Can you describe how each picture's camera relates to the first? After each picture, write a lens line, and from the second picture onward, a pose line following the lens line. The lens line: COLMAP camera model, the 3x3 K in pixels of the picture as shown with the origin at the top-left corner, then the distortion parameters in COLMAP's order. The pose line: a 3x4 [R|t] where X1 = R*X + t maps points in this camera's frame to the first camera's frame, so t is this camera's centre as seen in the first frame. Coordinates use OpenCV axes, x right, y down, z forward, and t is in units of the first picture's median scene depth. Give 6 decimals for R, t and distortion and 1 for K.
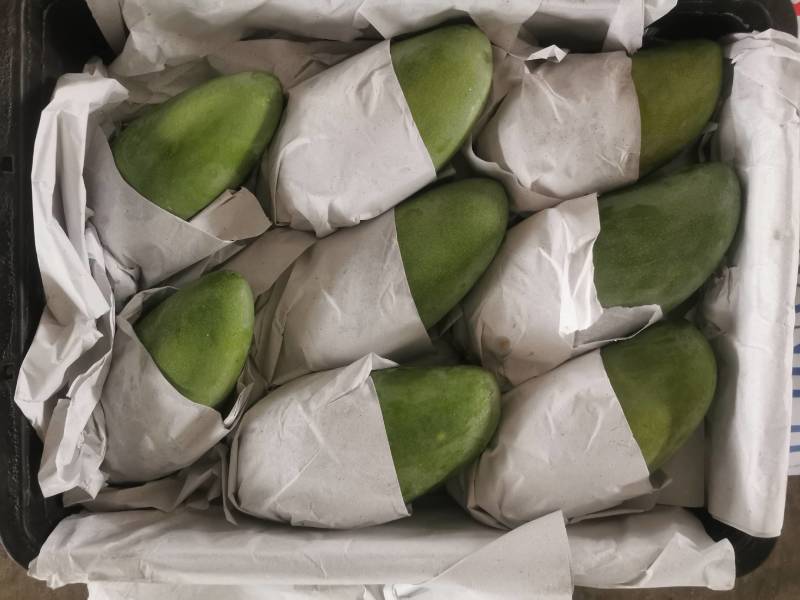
lens RADIAL K [[622.8, 0, 400.0], [0, 622.8, 300.0], [0, 0, 1]] dist [0.046898, -0.087083]
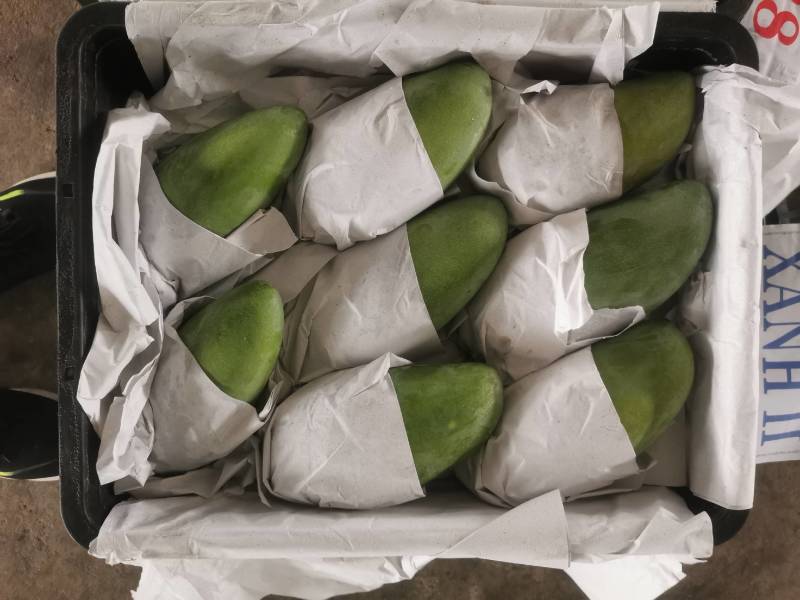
lens RADIAL K [[622.8, 0, 400.0], [0, 622.8, 300.0], [0, 0, 1]] dist [0.046898, -0.087083]
pose [[0.999870, -0.013969, 0.008045, -0.033653], [0.014043, 0.999859, -0.009211, 0.000882], [-0.007916, 0.009323, 0.999925, -0.131448]]
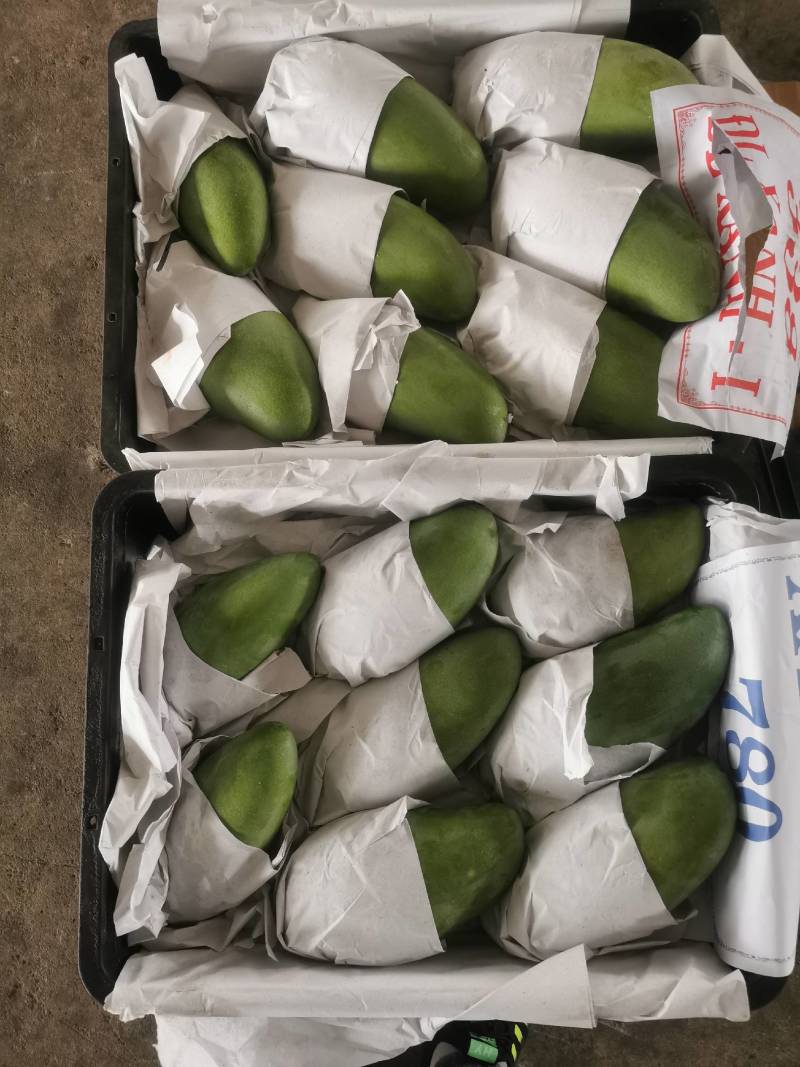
lens RADIAL K [[830.7, 0, 400.0], [0, 830.7, 533.5], [0, 0, 1]] dist [0.046898, -0.087083]
pose [[0.996906, -0.042714, -0.065991, 0.068729], [0.031452, 0.986103, -0.163133, -0.134020], [0.072042, 0.160553, 0.984395, -0.545044]]
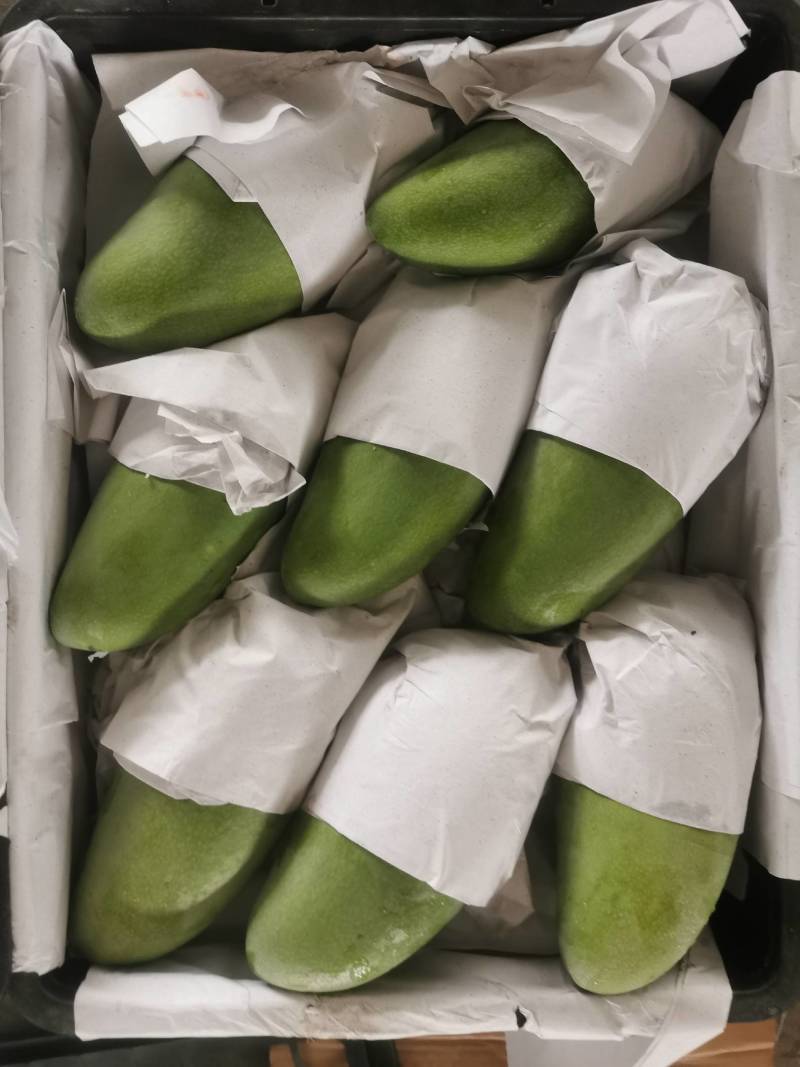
lens RADIAL K [[830.7, 0, 400.0], [0, 830.7, 533.5], [0, 0, 1]] dist [0.046898, -0.087083]
pose [[0.016788, 0.999798, -0.011088, 0.054568], [-0.998308, 0.016144, -0.055867, -0.878495], [-0.055677, 0.012008, 0.998377, -0.043098]]
